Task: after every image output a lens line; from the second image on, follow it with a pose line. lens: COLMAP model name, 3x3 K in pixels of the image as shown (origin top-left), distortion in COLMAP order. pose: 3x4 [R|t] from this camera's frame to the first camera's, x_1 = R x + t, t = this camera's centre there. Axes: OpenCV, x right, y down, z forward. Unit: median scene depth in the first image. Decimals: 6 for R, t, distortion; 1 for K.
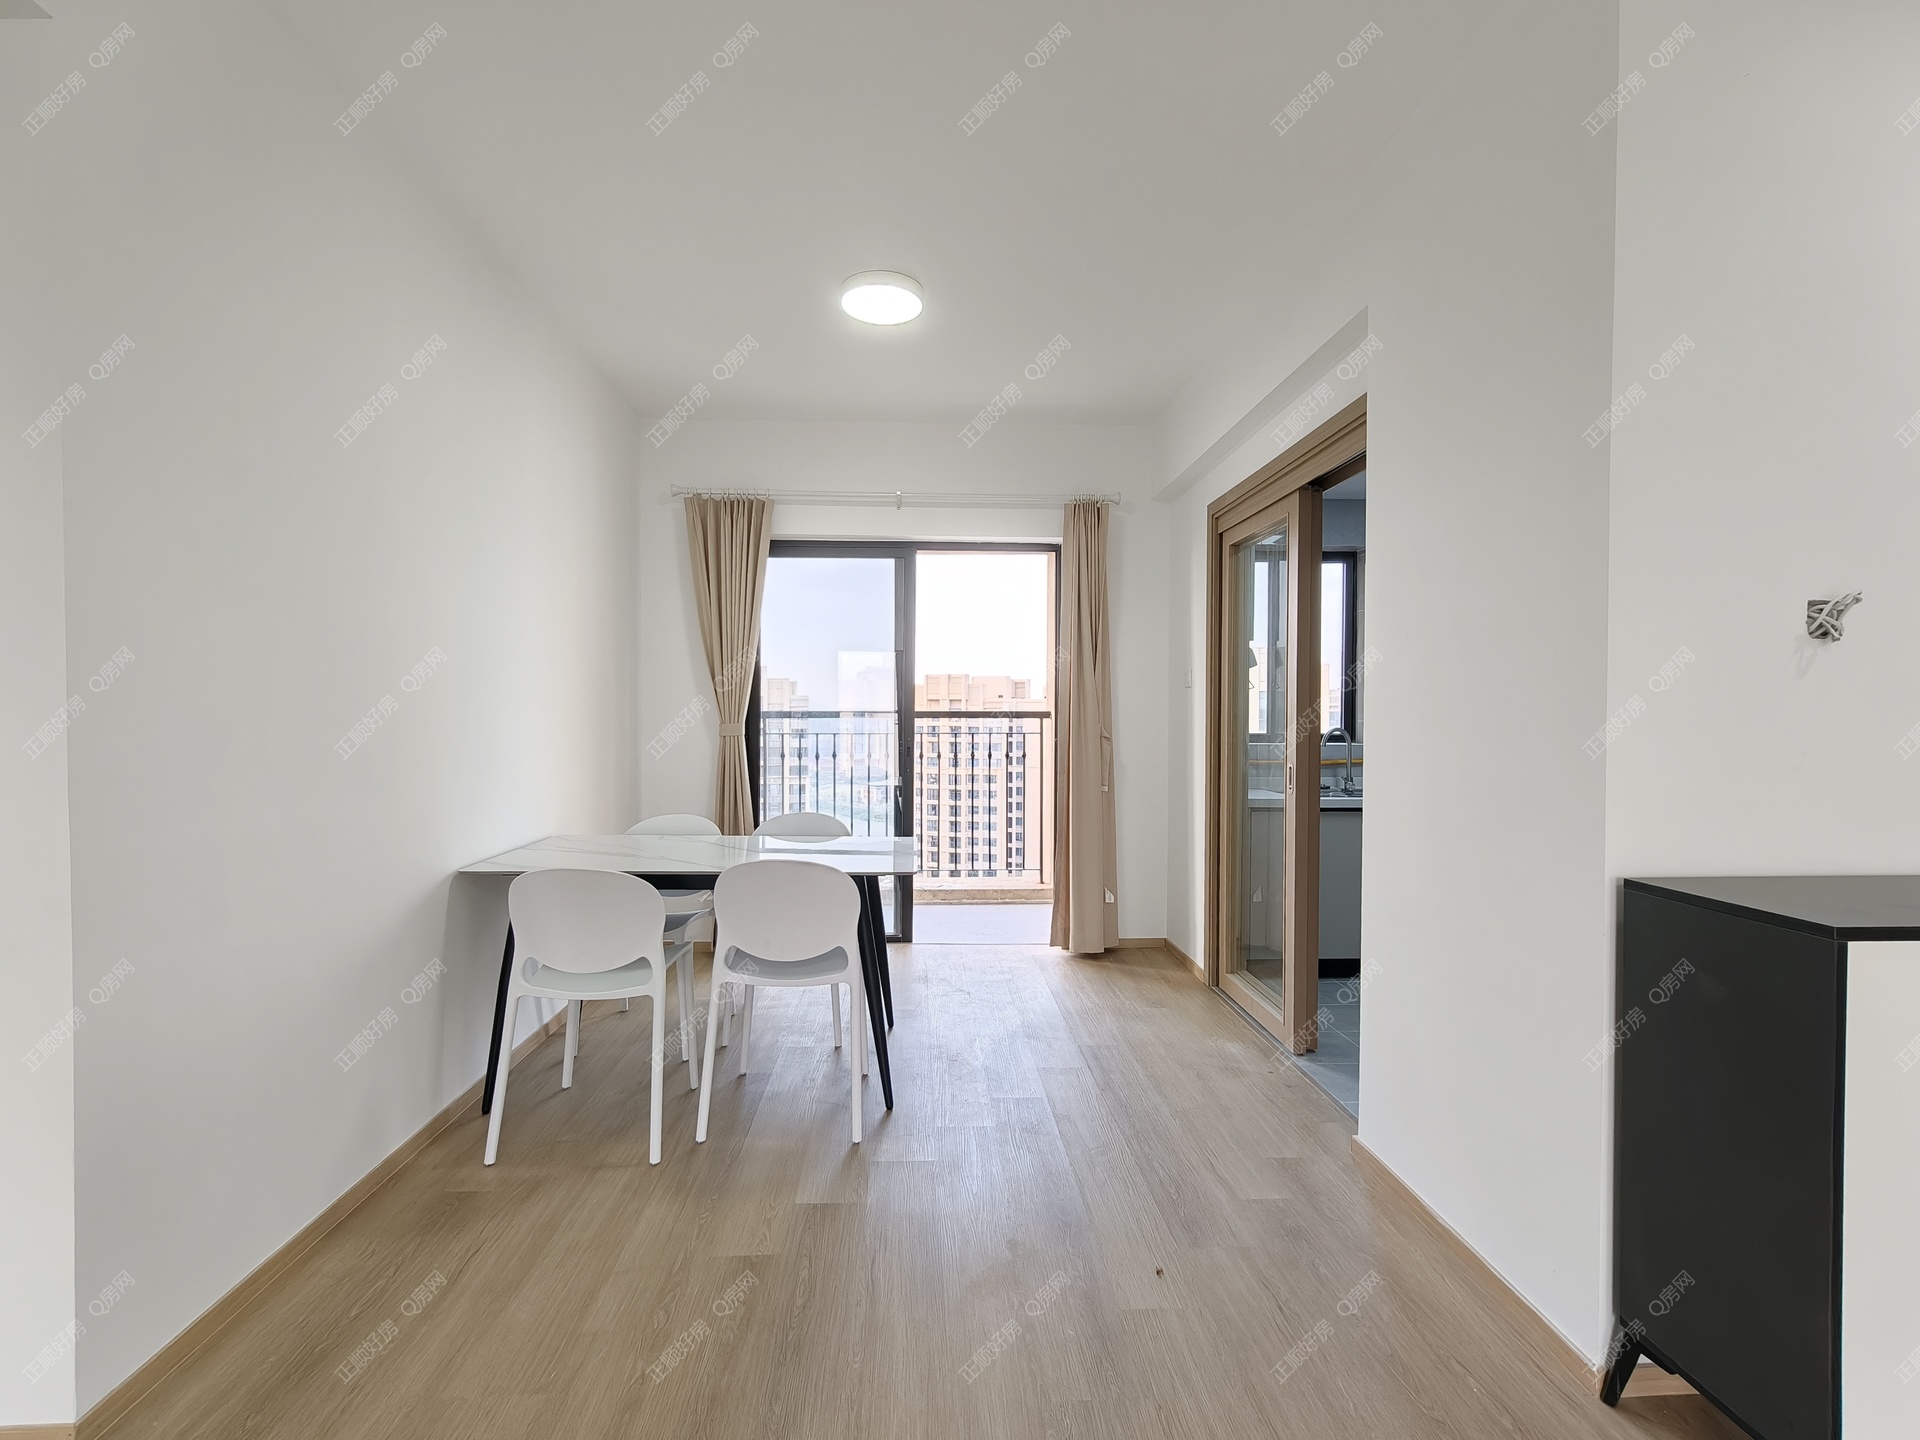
lens RADIAL K [[841.3, 0, 959.2], [0, 841.3, 724.4], [0, 0, 1]] dist [-0.003846, -0.000138]
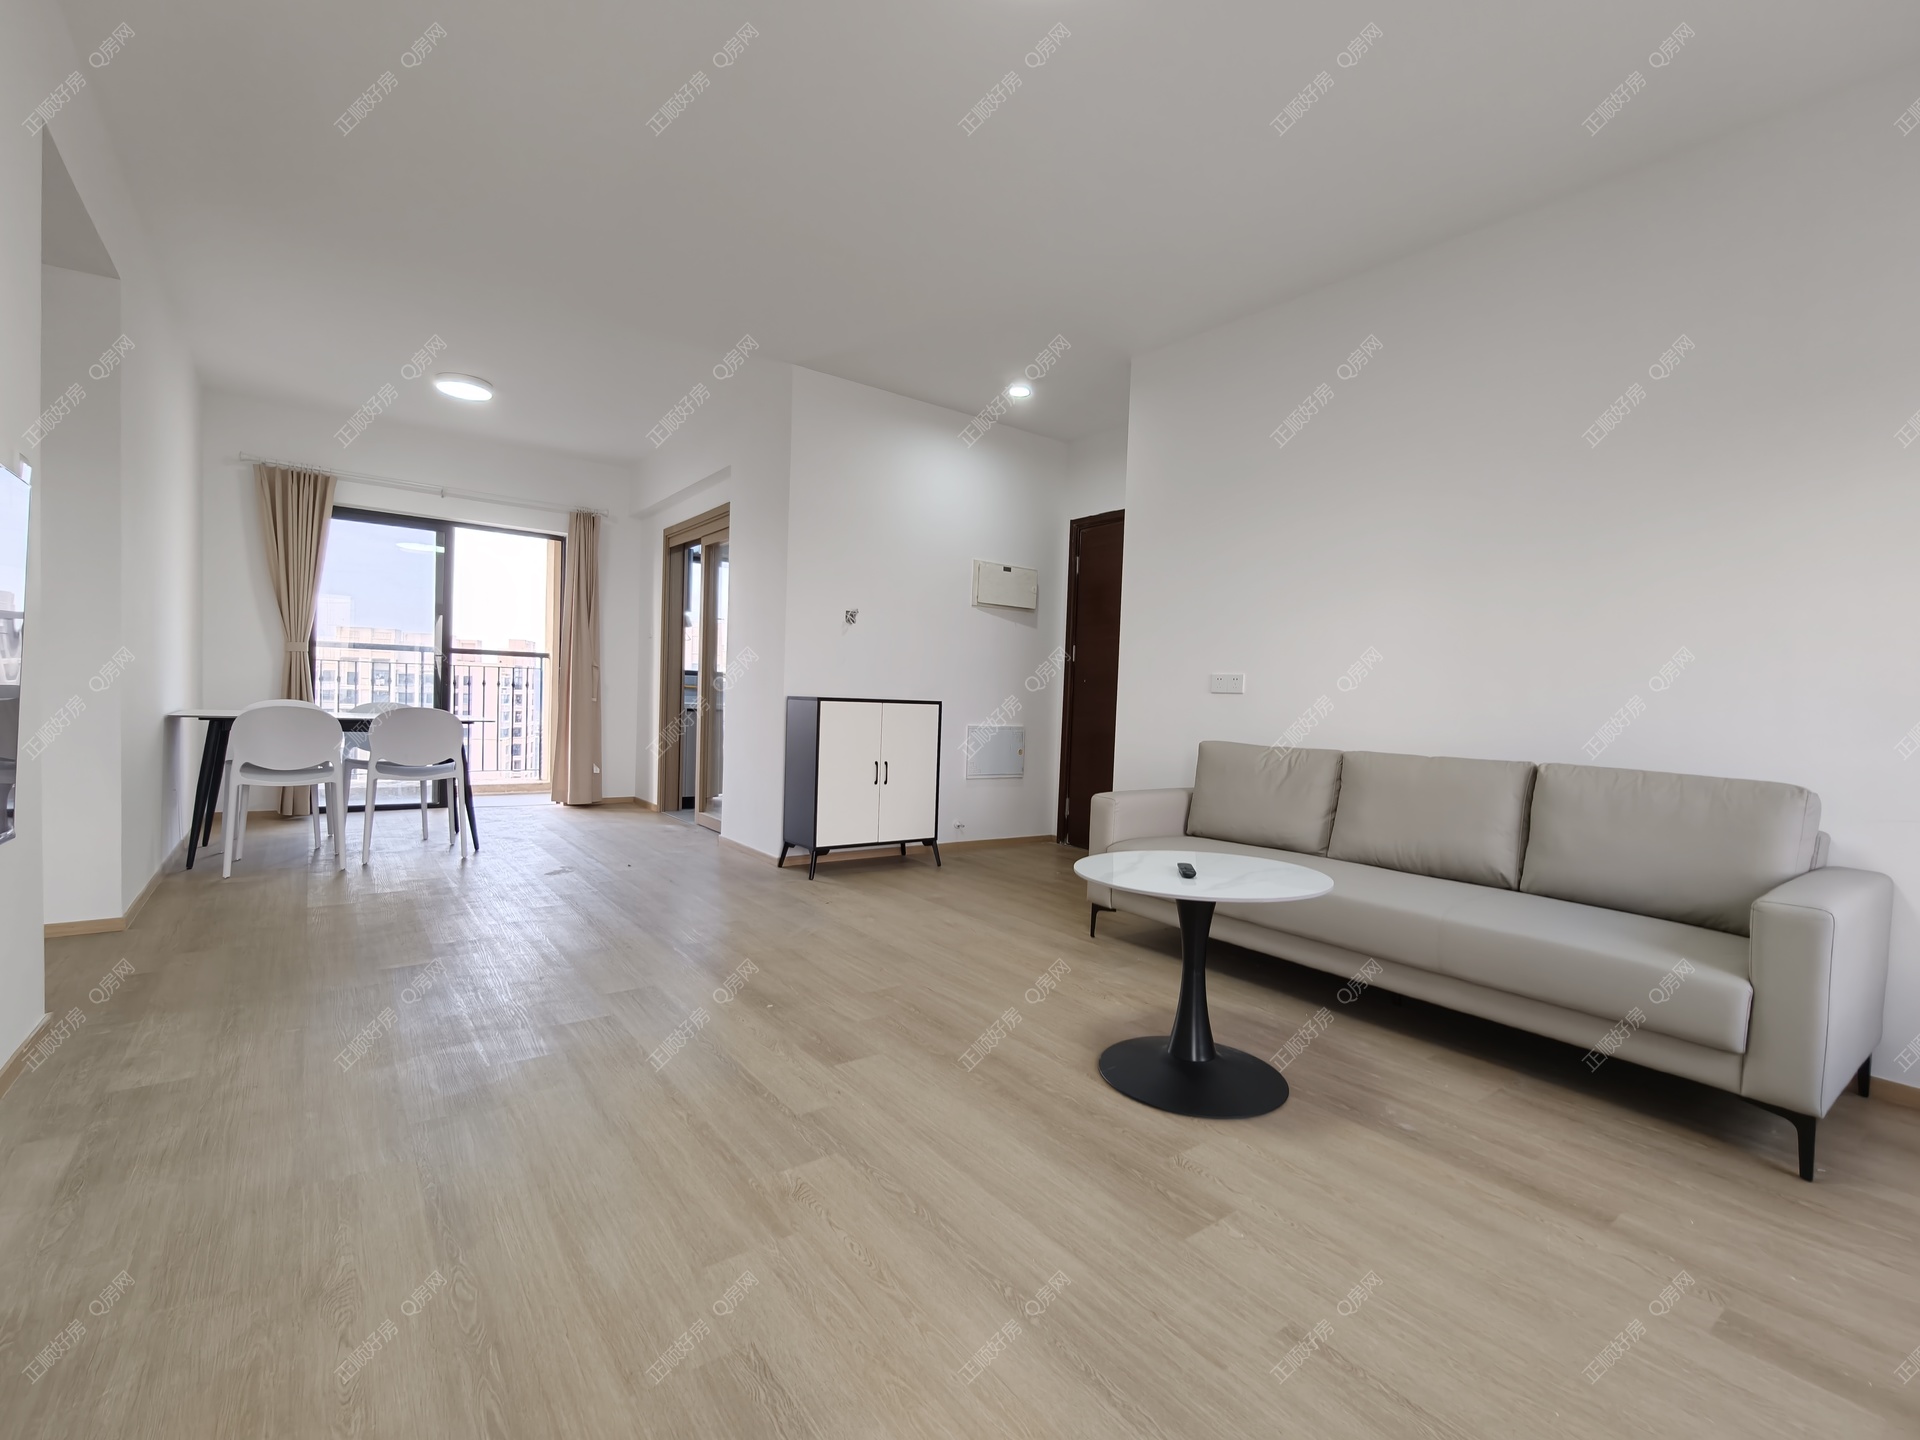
lens RADIAL K [[841.3, 0, 943.4], [0, 841.3, 730.6], [0, 0, 1]] dist [-0.003846, -0.000138]
pose [[0.832017, 0.006048, 0.554717, -0.154555], [-0.026686, 0.999219, 0.029132, 0.072597], [-0.554107, -0.039042, 0.831529, -0.663330]]
